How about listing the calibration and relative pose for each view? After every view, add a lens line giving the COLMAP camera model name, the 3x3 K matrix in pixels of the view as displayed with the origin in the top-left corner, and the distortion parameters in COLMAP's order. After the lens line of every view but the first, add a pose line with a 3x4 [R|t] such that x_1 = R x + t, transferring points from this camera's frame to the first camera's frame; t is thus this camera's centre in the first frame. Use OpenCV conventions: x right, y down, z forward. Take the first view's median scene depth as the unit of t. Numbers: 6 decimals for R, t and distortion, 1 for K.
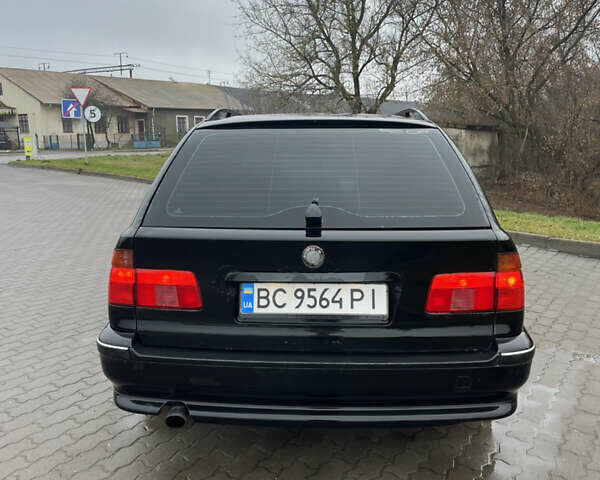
lens RADIAL K [[601.7, 0, 300.9], [0, 601.7, 241.3], [0, 0, 1]] dist [0.032147, 0.000000]
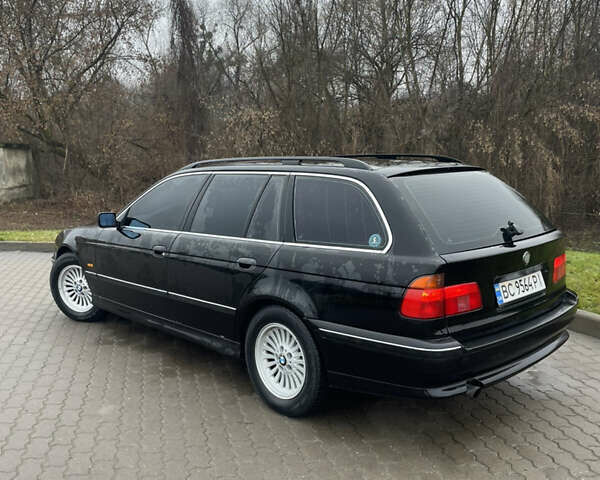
lens RADIAL K [[601.7, 0, 301.5], [0, 601.7, 239.3], [0, 0, 1]] dist [0.032147, 0.000000]
pose [[0.709978, -0.108563, 0.695805, -0.062020], [0.128923, 0.991385, 0.023132, -0.005715], [-0.692322, 0.073282, 0.717858, 0.011658]]
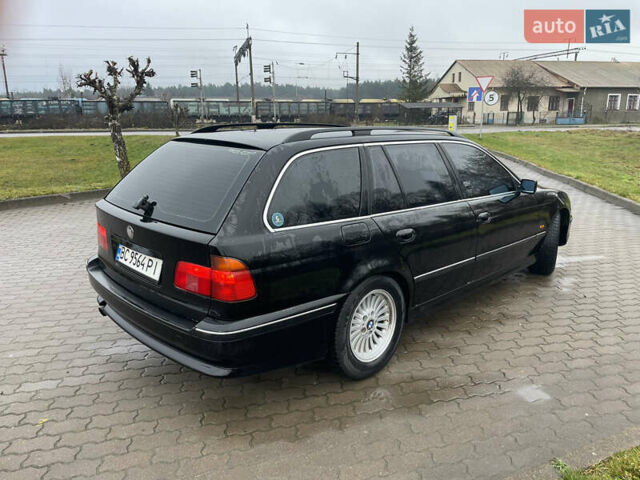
lens RADIAL K [[480.5, 0, 324.0], [0, 480.5, 236.0], [0, 0, 1]] dist [0.054032, -0.061672]
pose [[0.732084, 0.176134, -0.658050, 0.051019], [-0.123431, 0.984303, 0.126141, -0.007813], [0.669939, -0.011123, 0.742333, 0.017136]]
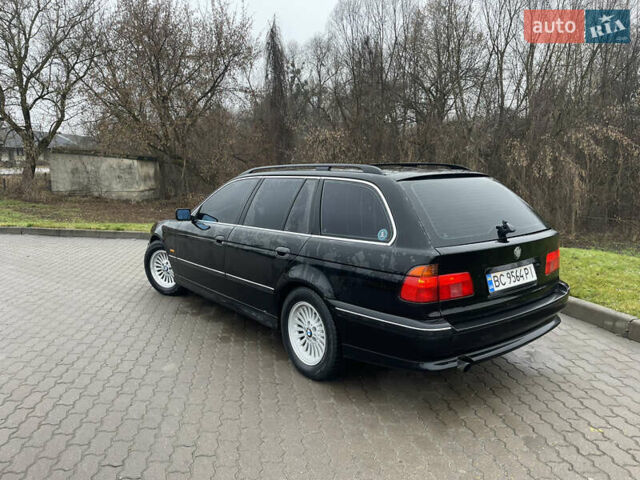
lens RADIAL K [[480.5, 0, 323.7], [0, 480.5, 237.8], [0, 0, 1]] dist [0.054032, -0.061672]
pose [[0.774297, -0.097160, 0.625319, -0.055466], [0.110027, 0.993763, 0.018167, -0.004610], [-0.623184, 0.054735, 0.780158, 0.009892]]
